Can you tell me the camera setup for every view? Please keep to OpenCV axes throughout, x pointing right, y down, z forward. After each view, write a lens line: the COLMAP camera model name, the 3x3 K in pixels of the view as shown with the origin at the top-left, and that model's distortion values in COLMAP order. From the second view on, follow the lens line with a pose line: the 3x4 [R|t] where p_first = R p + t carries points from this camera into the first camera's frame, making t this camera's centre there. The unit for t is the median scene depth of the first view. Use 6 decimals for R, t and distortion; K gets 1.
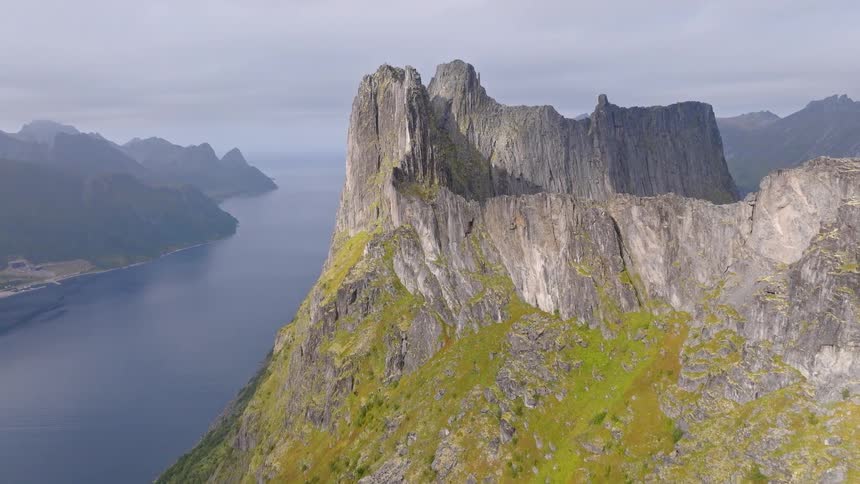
lens RADIAL K [[649.7, 0, 430.0], [0, 649.7, 241.9], [0, 0, 1]] dist [0.010445, 0.006207]
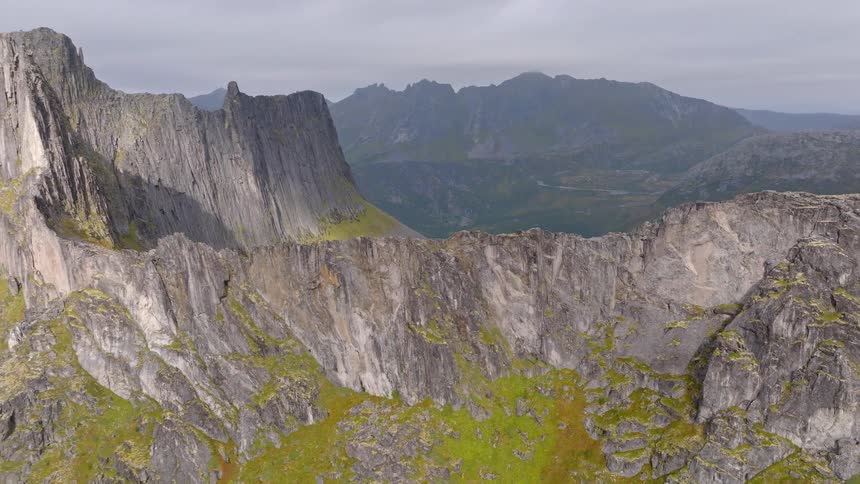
lens RADIAL K [[649.7, 0, 430.1], [0, 649.7, 241.9], [0, 0, 1]] dist [0.010445, 0.006207]
pose [[0.792471, -0.114685, 0.599030, -0.187312], [0.097406, 0.993354, 0.061318, -0.100549], [-0.602081, 0.009757, 0.798375, 0.357664]]
